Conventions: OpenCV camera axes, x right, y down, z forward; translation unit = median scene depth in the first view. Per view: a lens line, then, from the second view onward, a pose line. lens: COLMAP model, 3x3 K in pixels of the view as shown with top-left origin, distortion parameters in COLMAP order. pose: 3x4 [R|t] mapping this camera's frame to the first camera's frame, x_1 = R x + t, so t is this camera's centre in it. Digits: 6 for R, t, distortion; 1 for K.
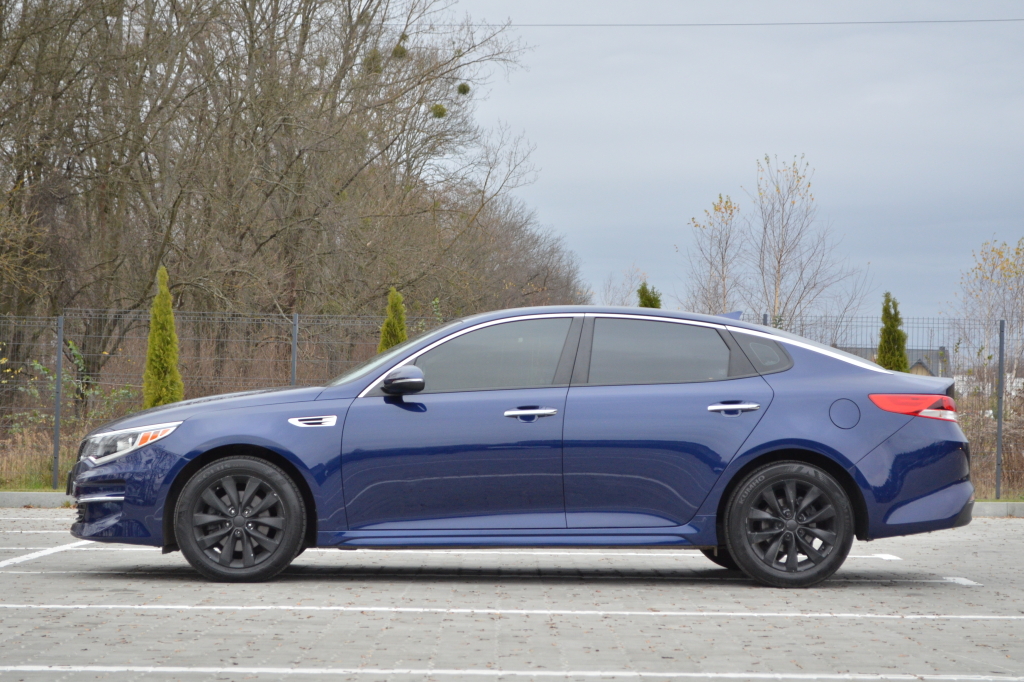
lens RADIAL K [[2266.4, 0, 512.0], [0, 2266.4, 341.0], [0, 0, 1]] dist [0.008385, 0.458635]
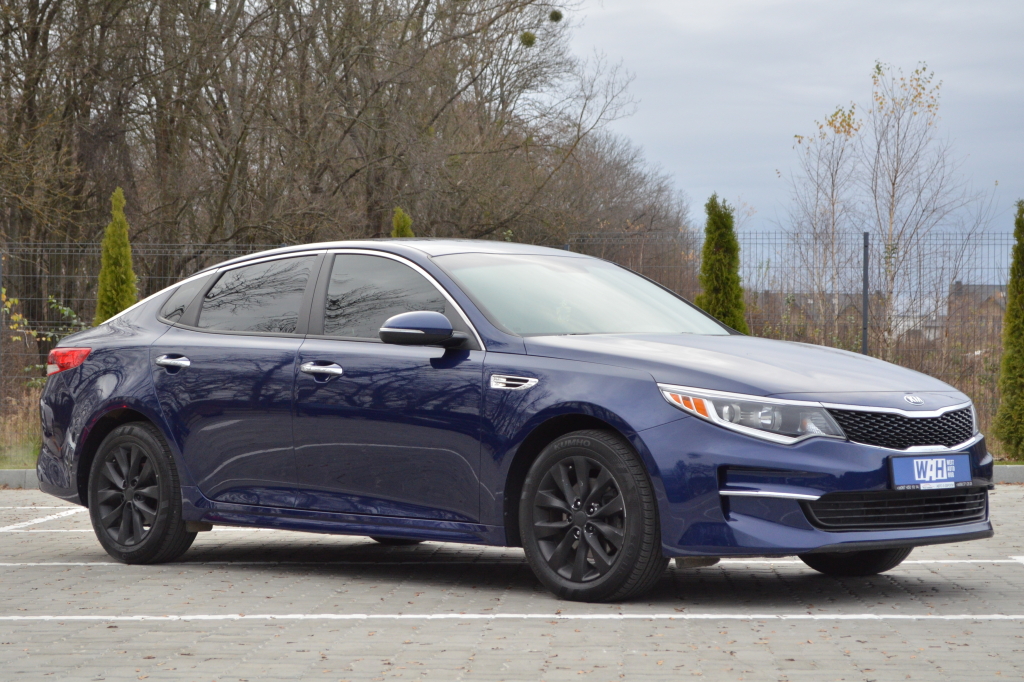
lens RADIAL K [[2319.3, 0, 512.0], [0, 2319.3, 341.0], [0, 0, 1]] dist [0.034551, -0.003243]
pose [[0.998633, -0.017637, -0.049204, 0.008992], [0.018784, 0.999560, 0.022961, 0.001820], [0.048777, -0.023854, 0.998525, 0.059626]]
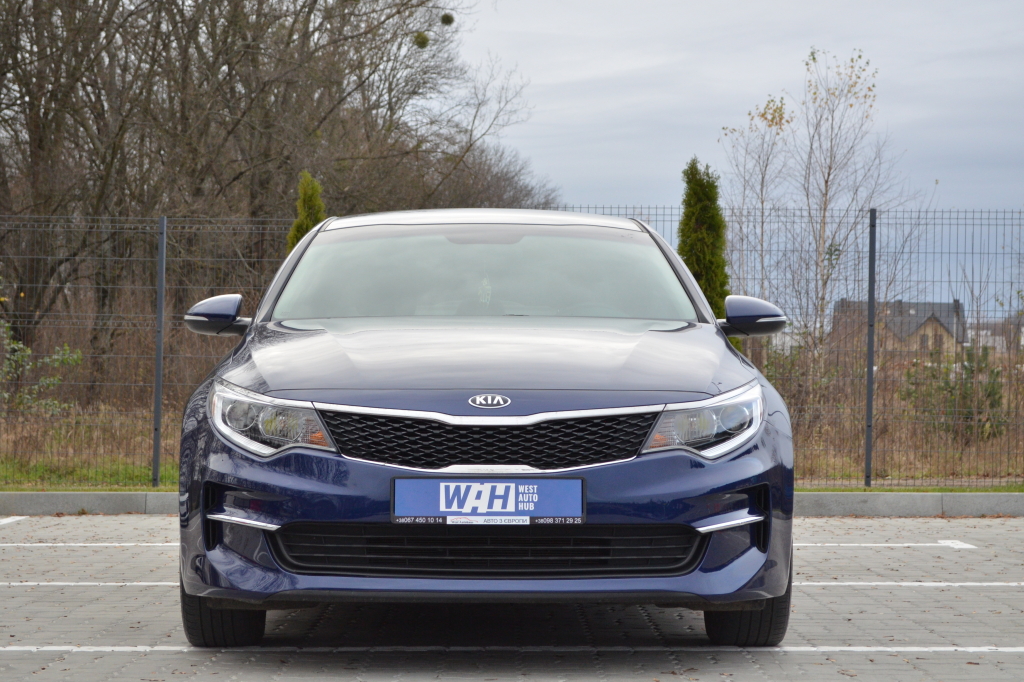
lens RADIAL K [[2319.3, 0, 512.0], [0, 2319.3, 341.0], [0, 0, 1]] dist [0.034551, -0.003243]
pose [[0.999951, -0.009638, 0.002276, 0.001588], [0.009598, 0.999806, 0.017209, 0.004714], [-0.002441, -0.017186, 0.999849, 0.109756]]
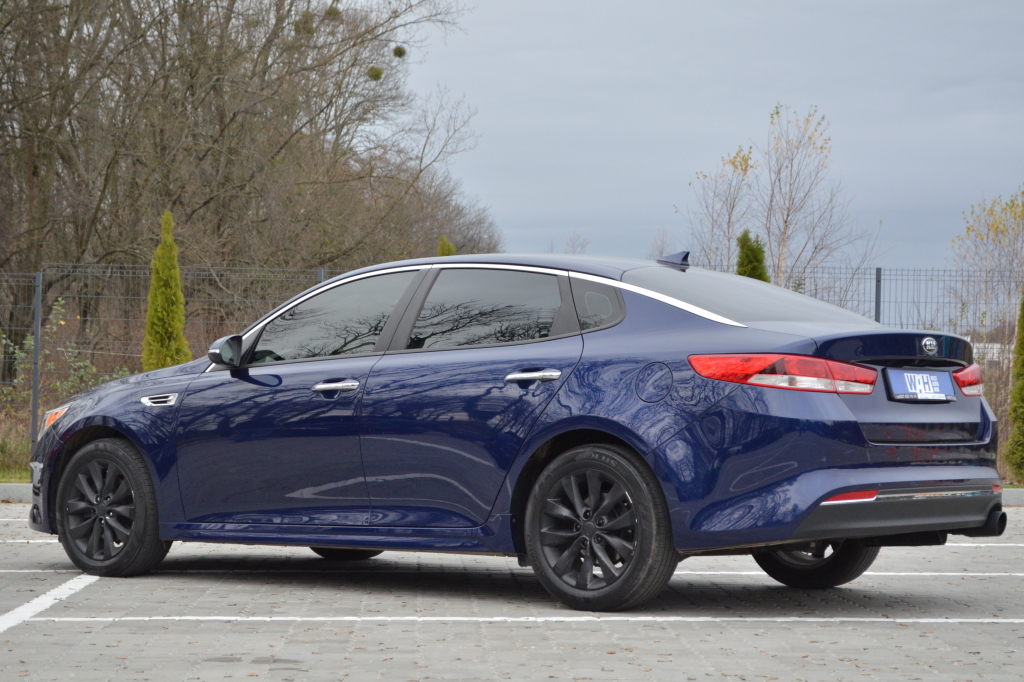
lens RADIAL K [[2266.4, 0, 512.0], [0, 2266.4, 341.0], [0, 0, 1]] dist [0.008385, 0.458635]
pose [[0.999241, -0.003074, 0.038844, -0.019716], [0.002621, 0.999928, 0.011717, 0.001762], [-0.038877, -0.011607, 0.999177, 0.053987]]
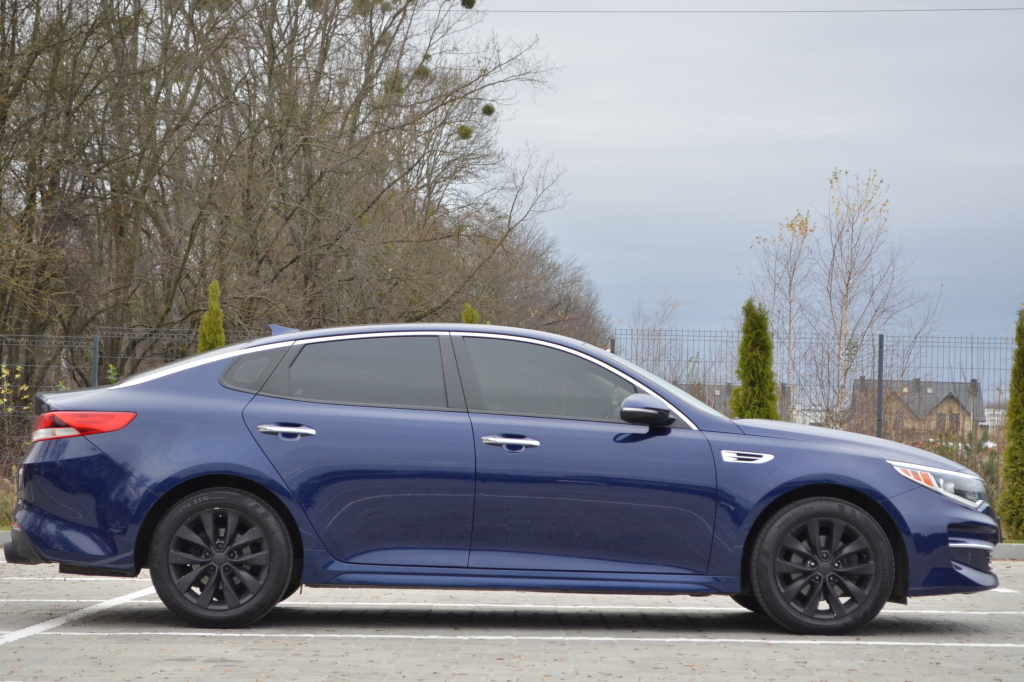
lens RADIAL K [[2314.3, 0, 512.0], [0, 2314.3, 341.0], [0, 0, 1]] dist [0.107605, -0.551970]
pose [[0.999982, 0.001758, -0.005743, -0.009871], [-0.001838, 0.999901, -0.013972, 0.001307], [0.005718, 0.013982, 0.999886, 0.027540]]
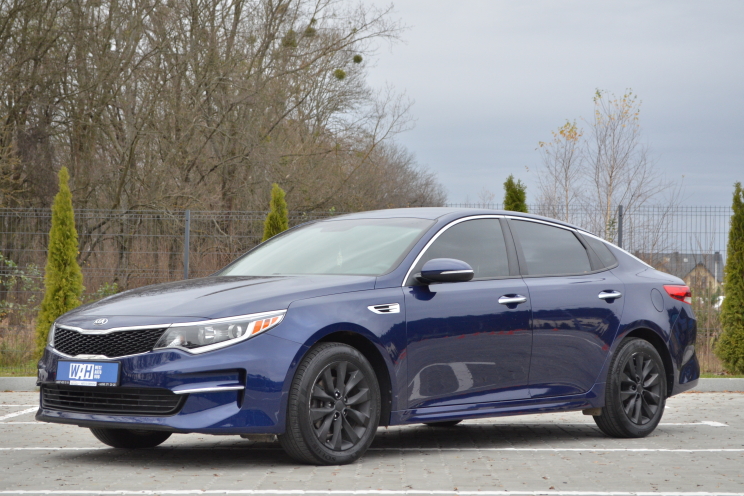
lens RADIAL K [[1646.7, 0, 372.0], [0, 1646.7, 248.0], [0, 0, 1]] dist [0.008385, 0.458635]
pose [[0.999814, -0.010408, -0.016247, 0.001932], [0.010364, 0.999942, -0.002758, 0.003203], [0.016275, 0.002589, 0.999864, 0.072087]]
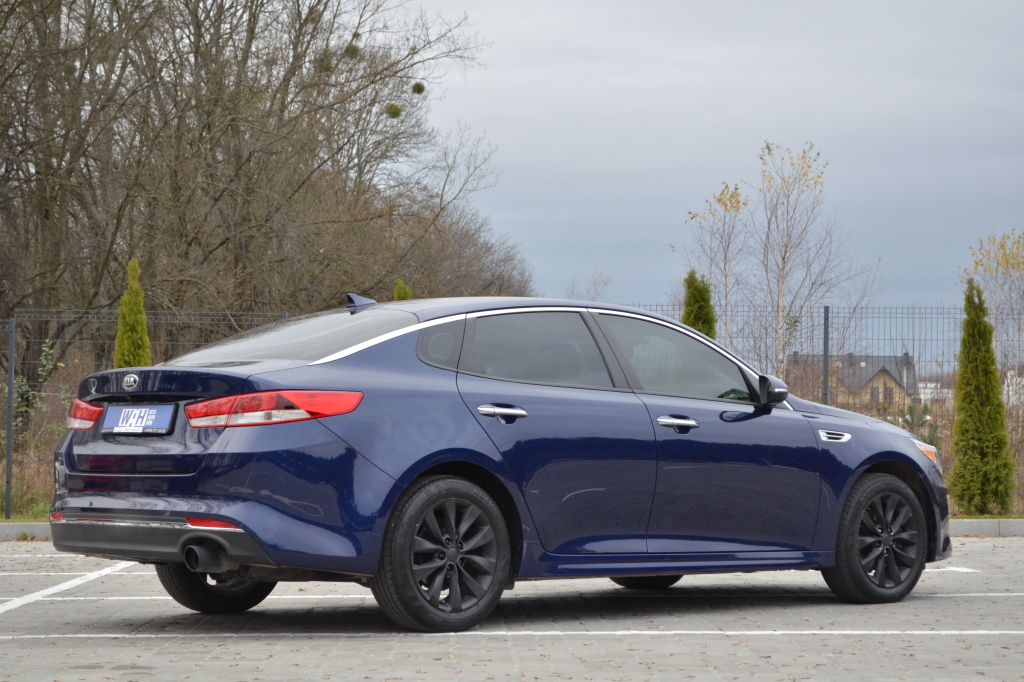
lens RADIAL K [[2314.3, 0, 512.0], [0, 2314.3, 341.0], [0, 0, 1]] dist [0.107605, -0.551970]
pose [[0.999666, -0.012059, 0.022845, -0.009974], [0.012179, 0.999913, -0.005142, 0.001604], [-0.022781, 0.005418, 0.999726, 0.038338]]
